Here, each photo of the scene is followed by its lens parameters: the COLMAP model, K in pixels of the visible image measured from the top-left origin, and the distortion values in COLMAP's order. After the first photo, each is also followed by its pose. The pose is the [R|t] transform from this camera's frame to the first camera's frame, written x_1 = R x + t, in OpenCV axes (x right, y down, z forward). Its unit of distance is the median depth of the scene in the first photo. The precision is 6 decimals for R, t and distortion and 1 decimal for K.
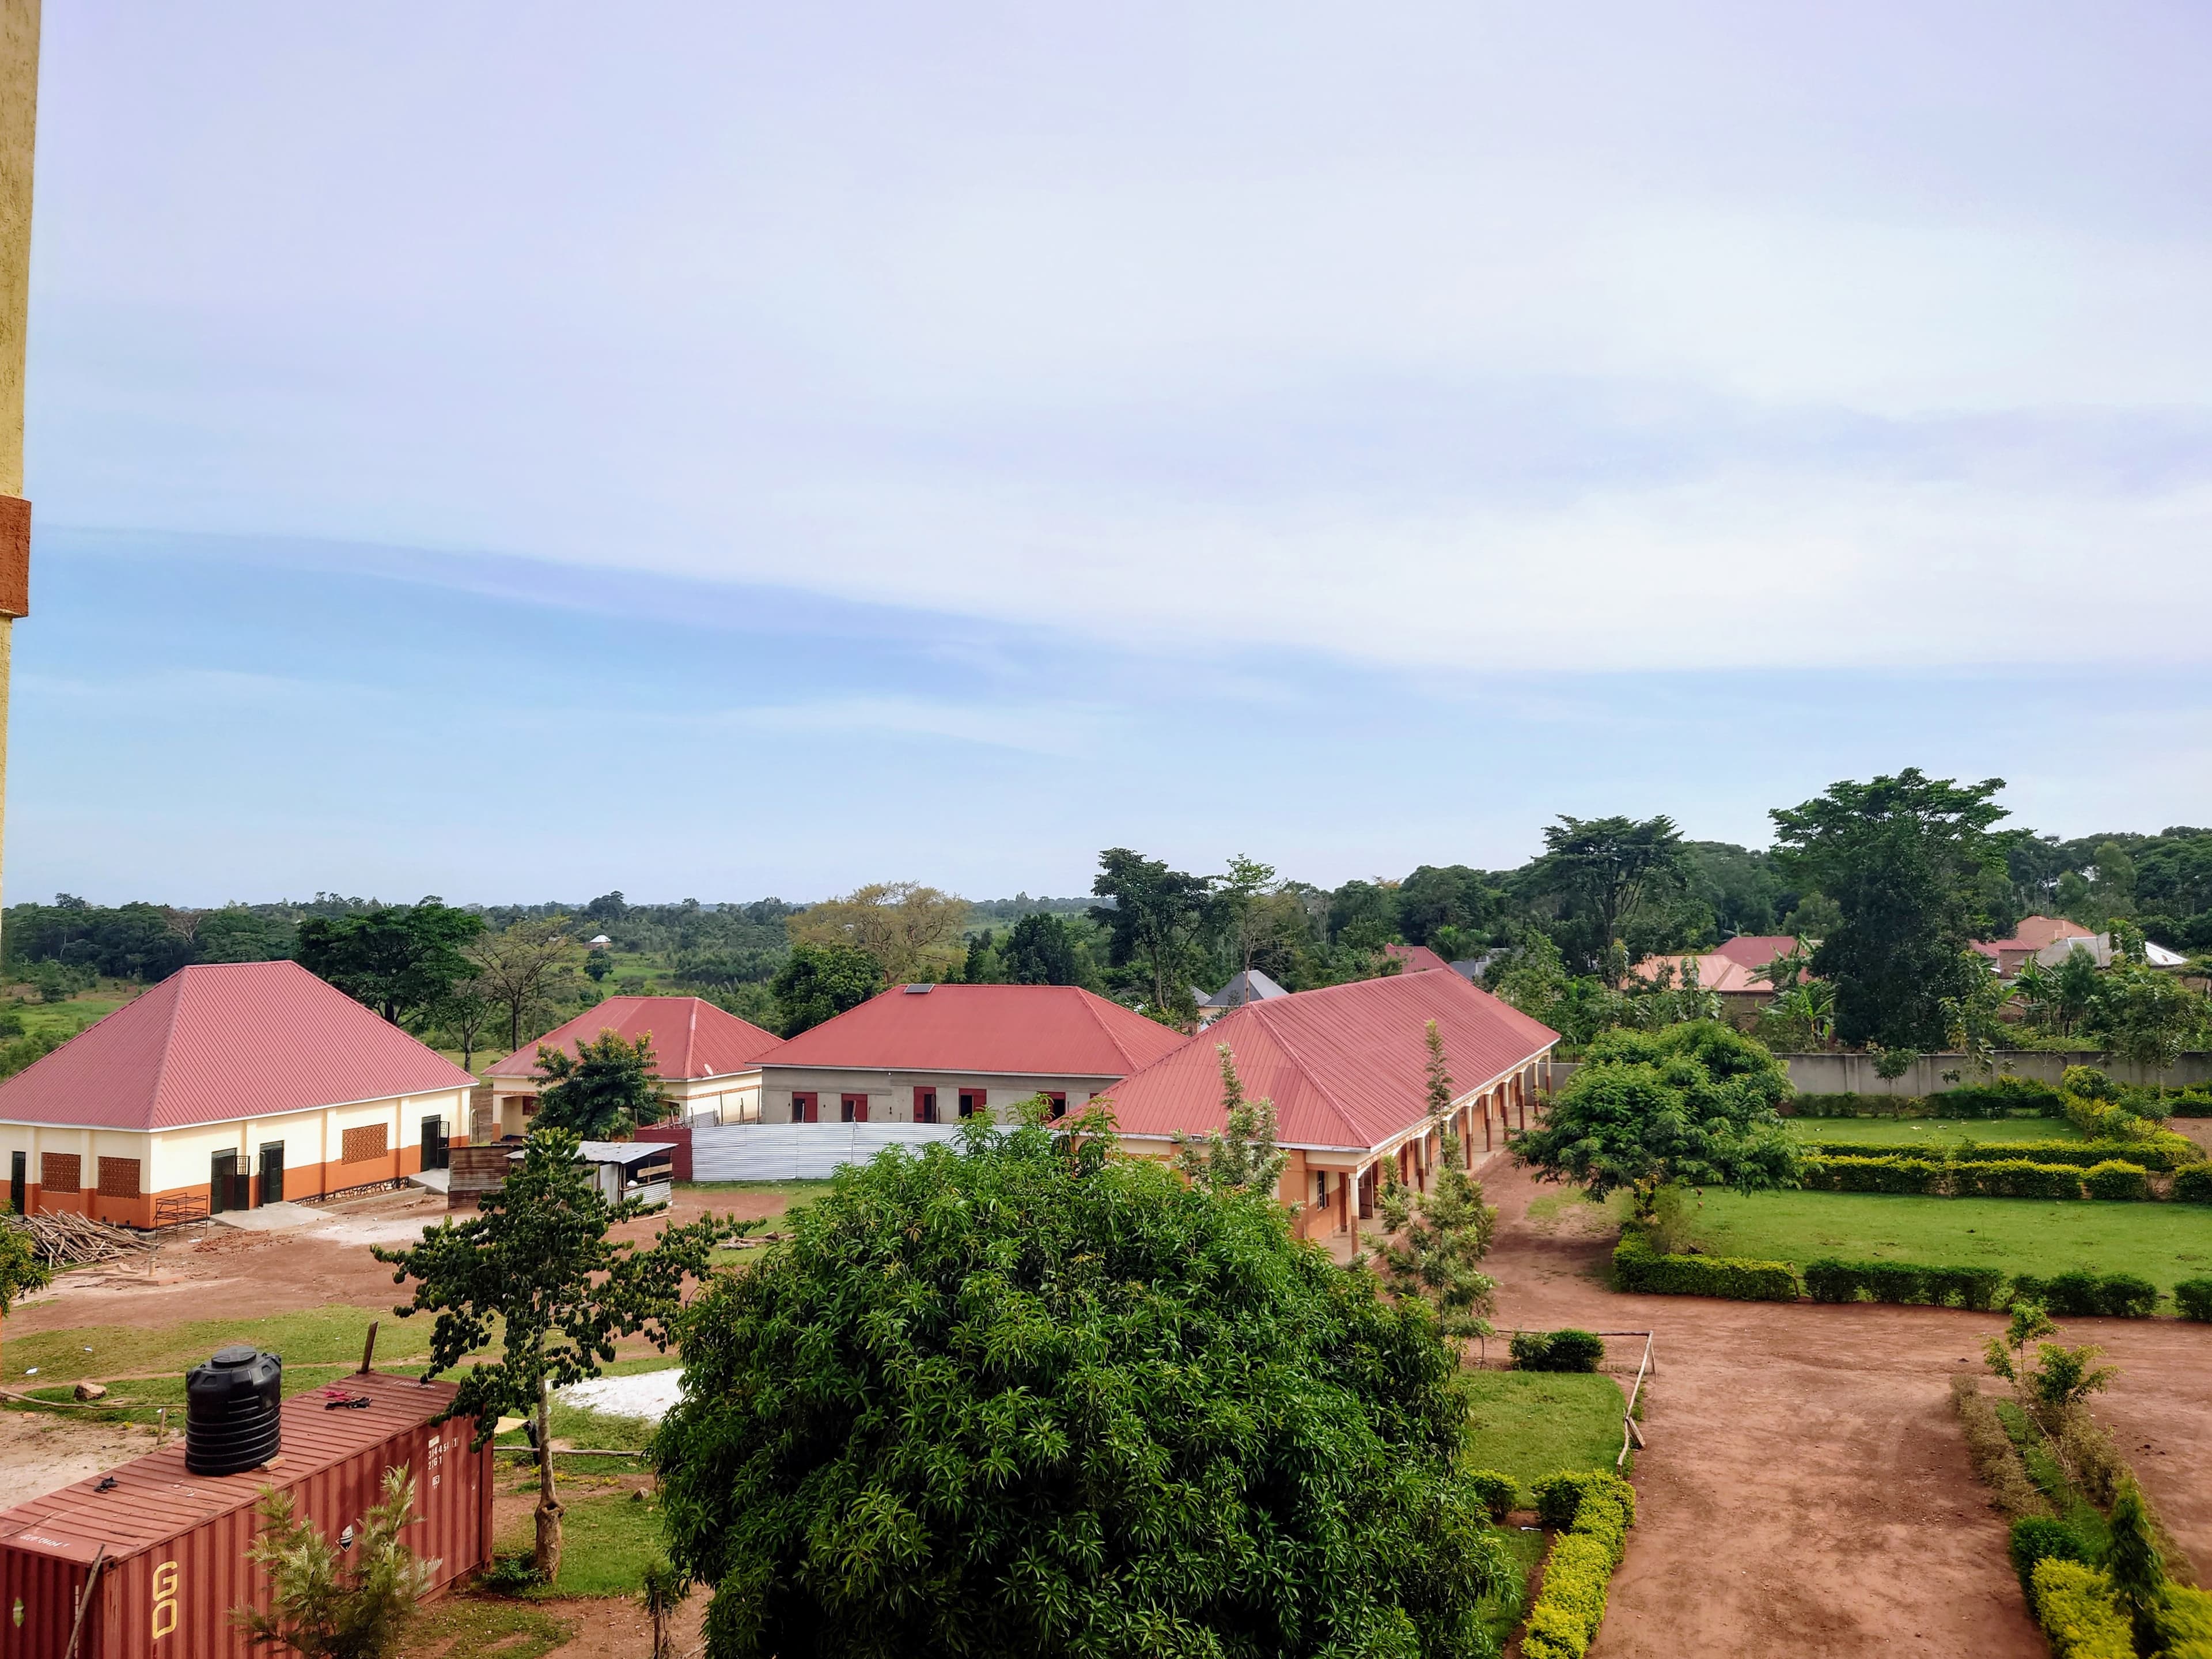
lens RADIAL K [[1582.6, 0, 1132.0], [0, 1582.6, 829.5], [0, 0, 1]] dist [0.093266, -0.099637]
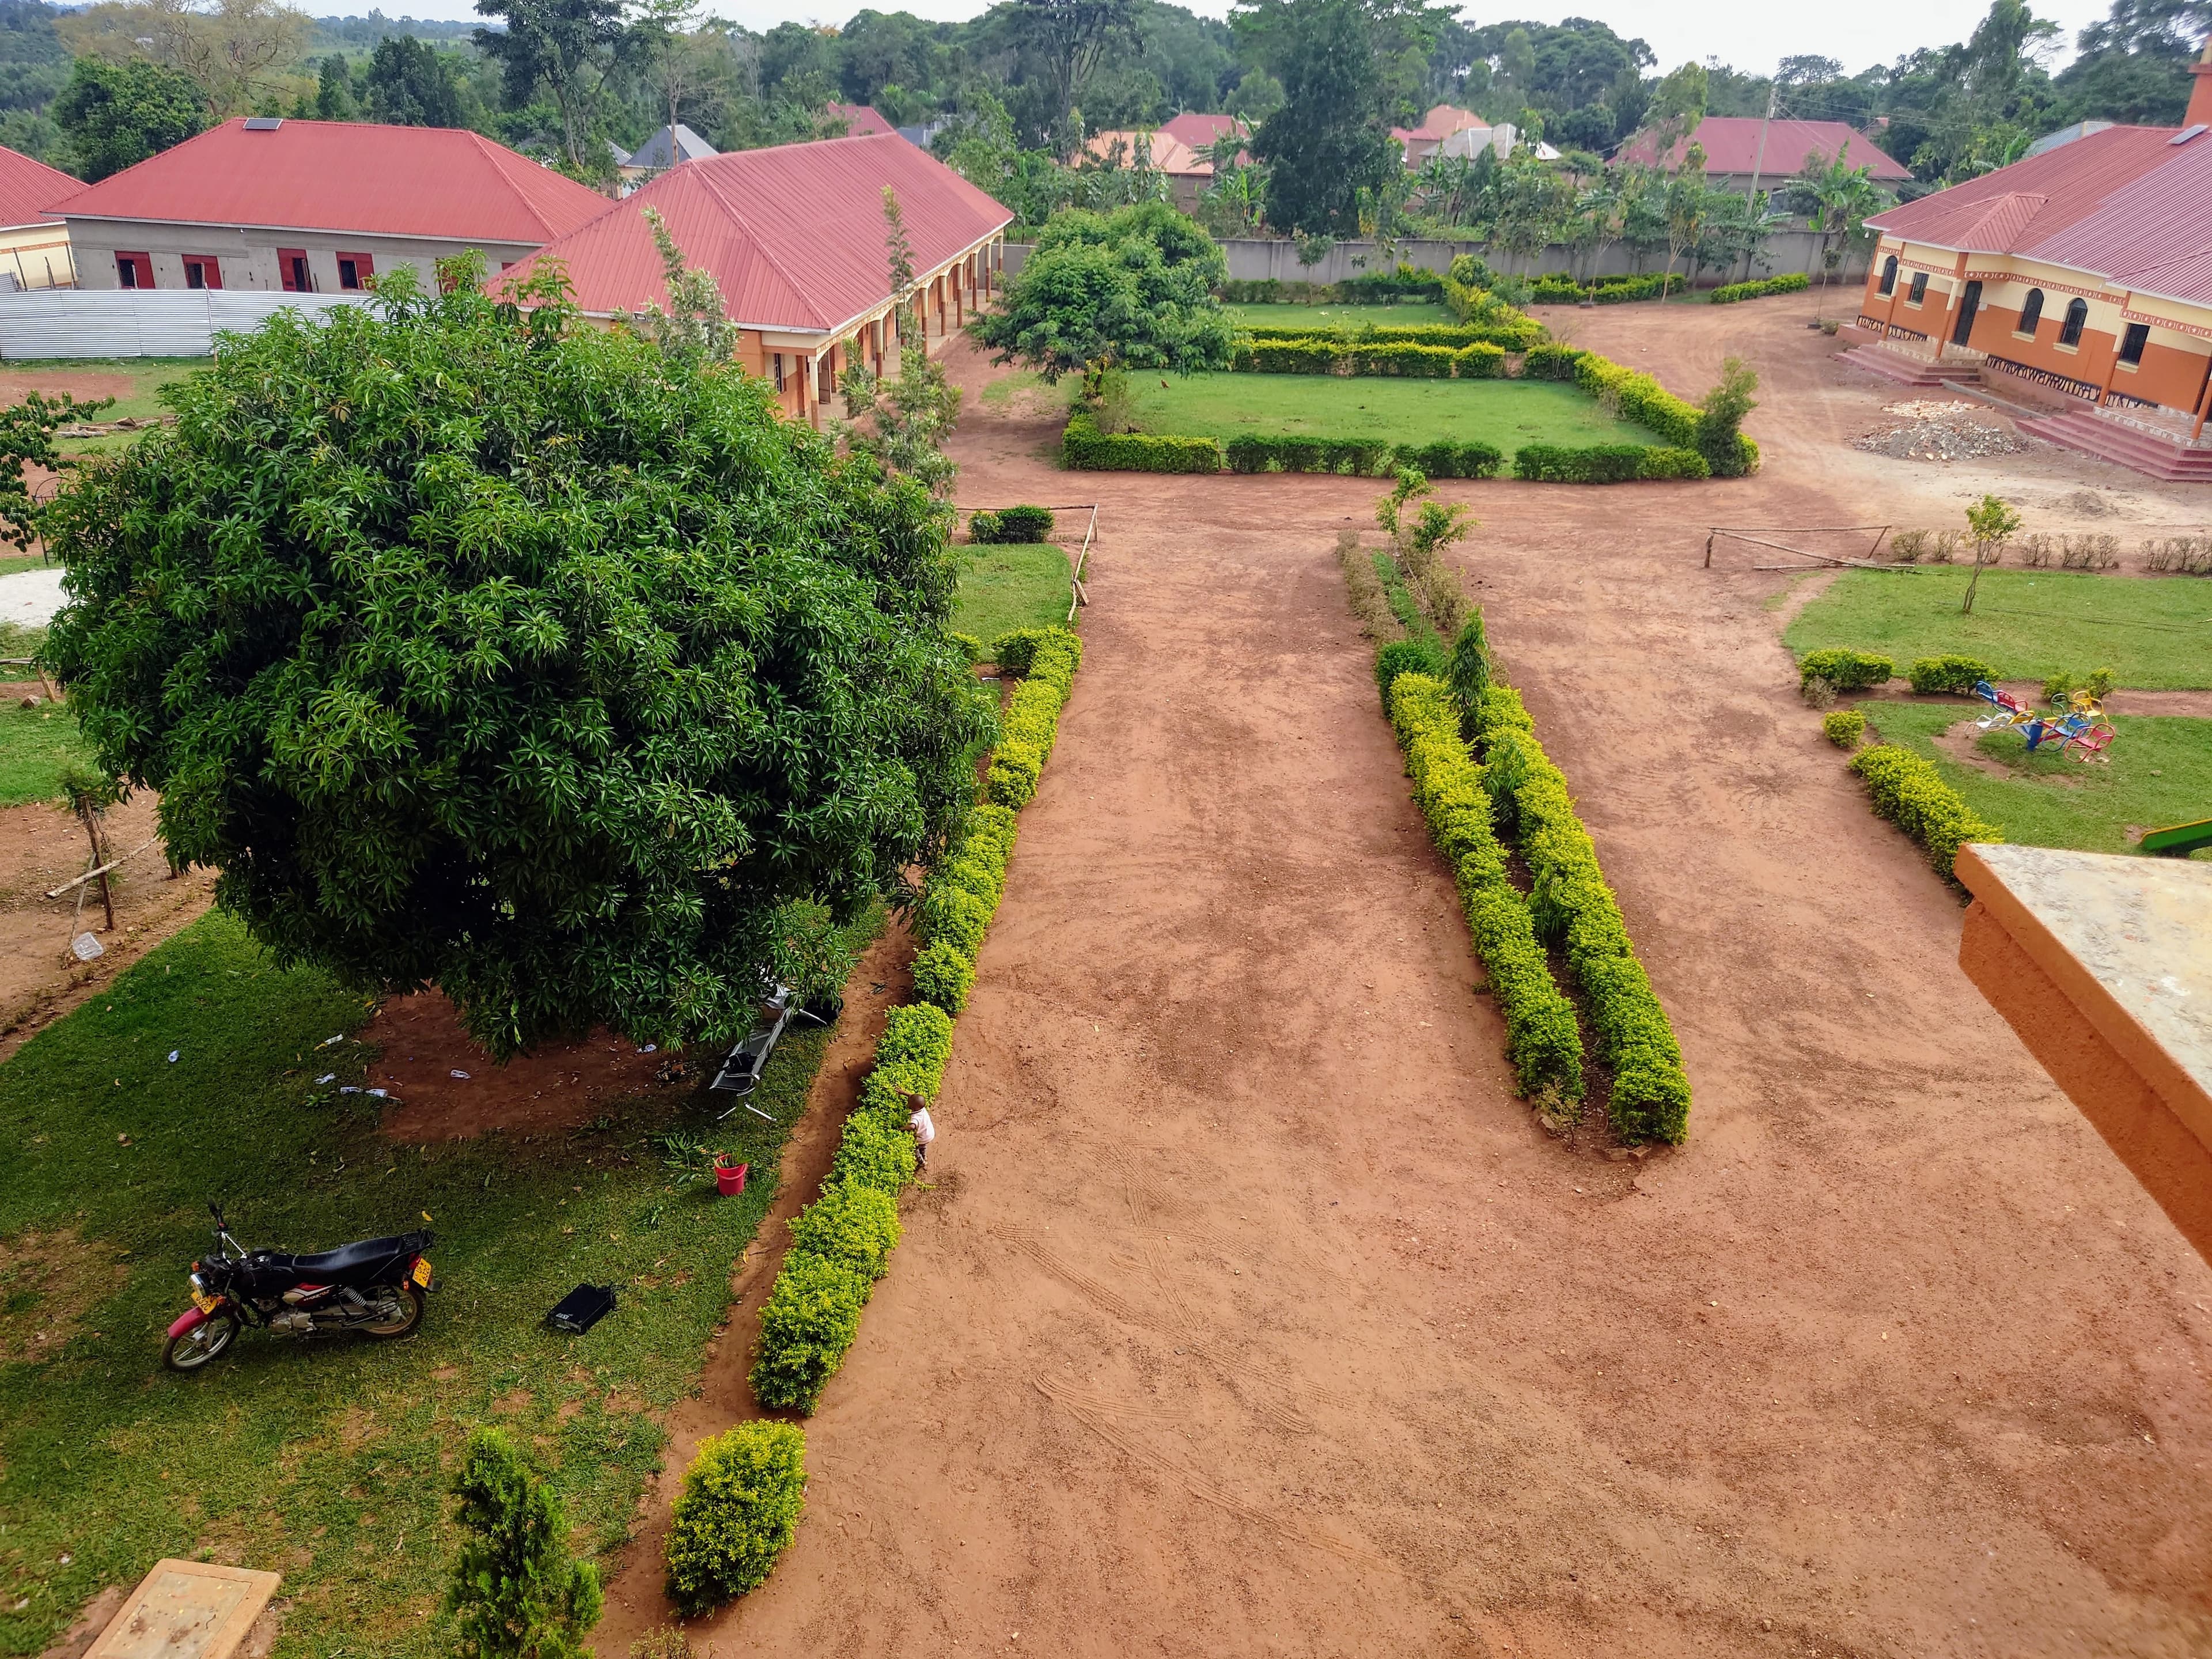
lens RADIAL K [[1565.4, 0, 1140.1], [0, 1565.4, 806.0], [0, 0, 1]] dist [0.071932, -0.075507]
pose [[0.941868, -0.088659, 0.324075, -0.007420], [-0.073809, 0.886394, 0.457010, 0.005225], [-0.327776, -0.454362, 0.828322, 0.015520]]
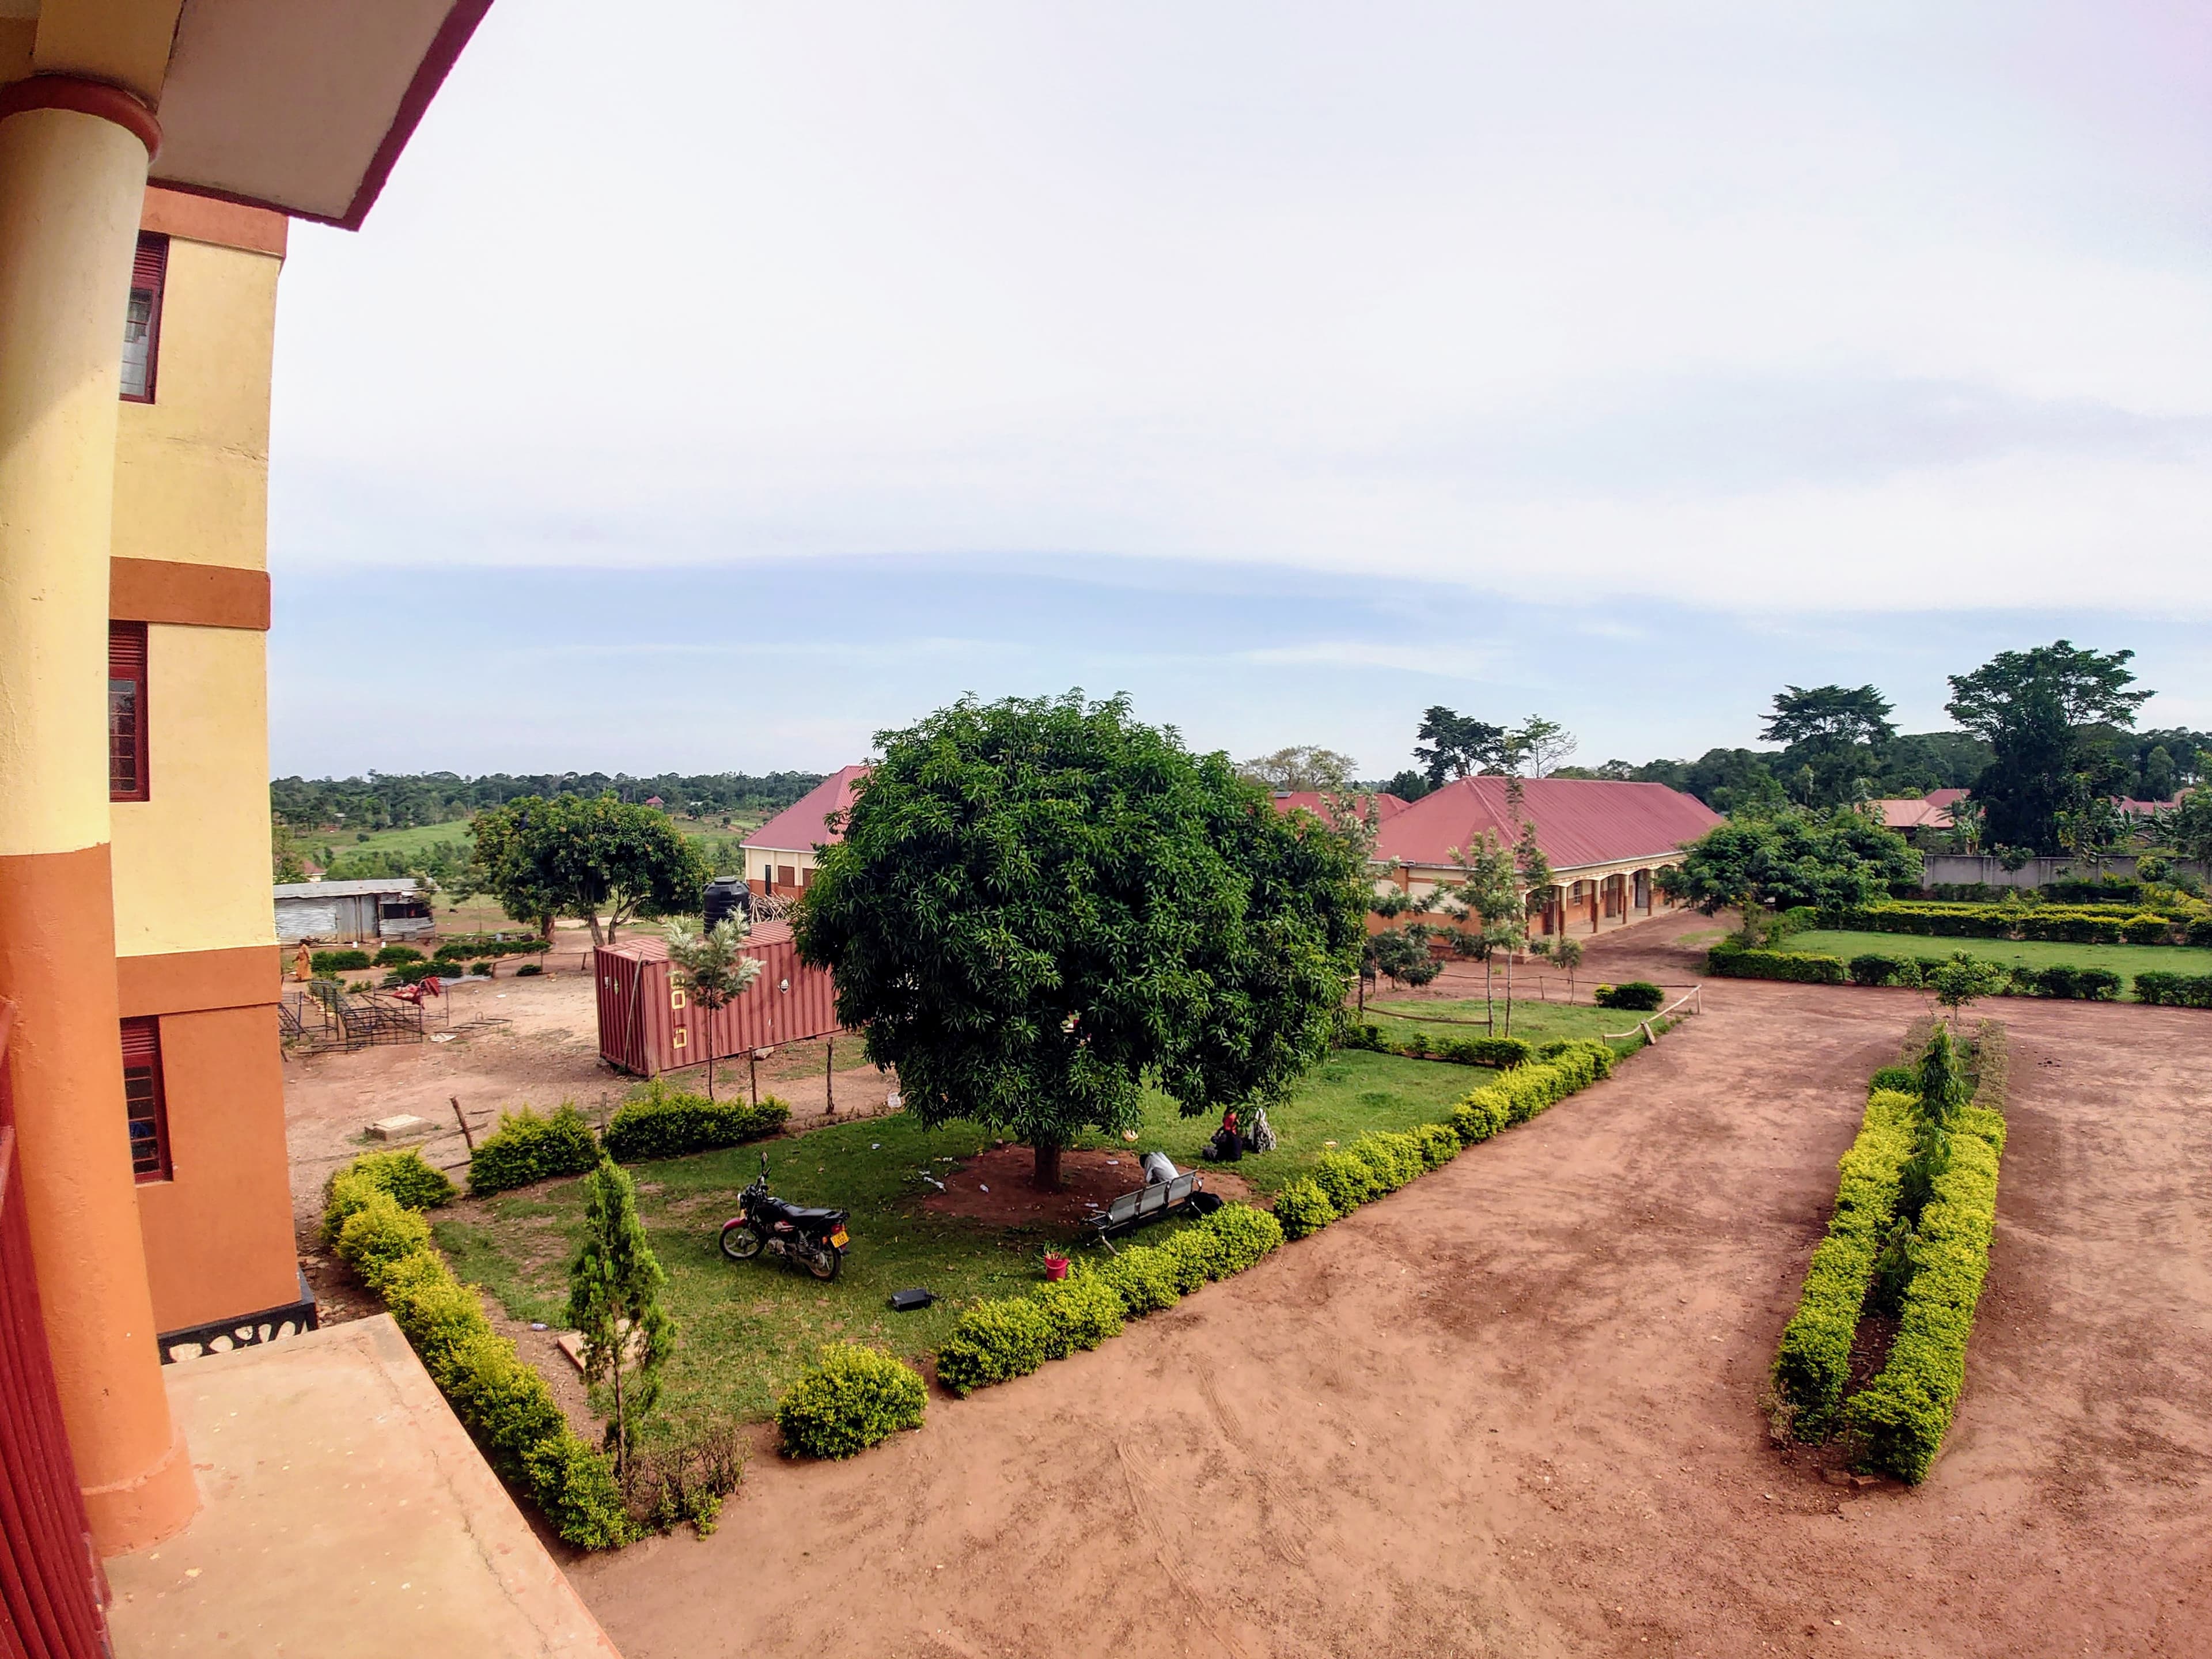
lens RADIAL K [[1084.7, 0, 1106.0], [0, 1084.7, 829.5], [0, 0, 1]] dist [-0.090657, -0.000231]
pose [[0.939949, 0.028284, -0.340140, 0.112889], [0.005081, 0.995291, 0.096801, 0.071271], [0.341276, -0.092717, 0.935379, 0.014774]]
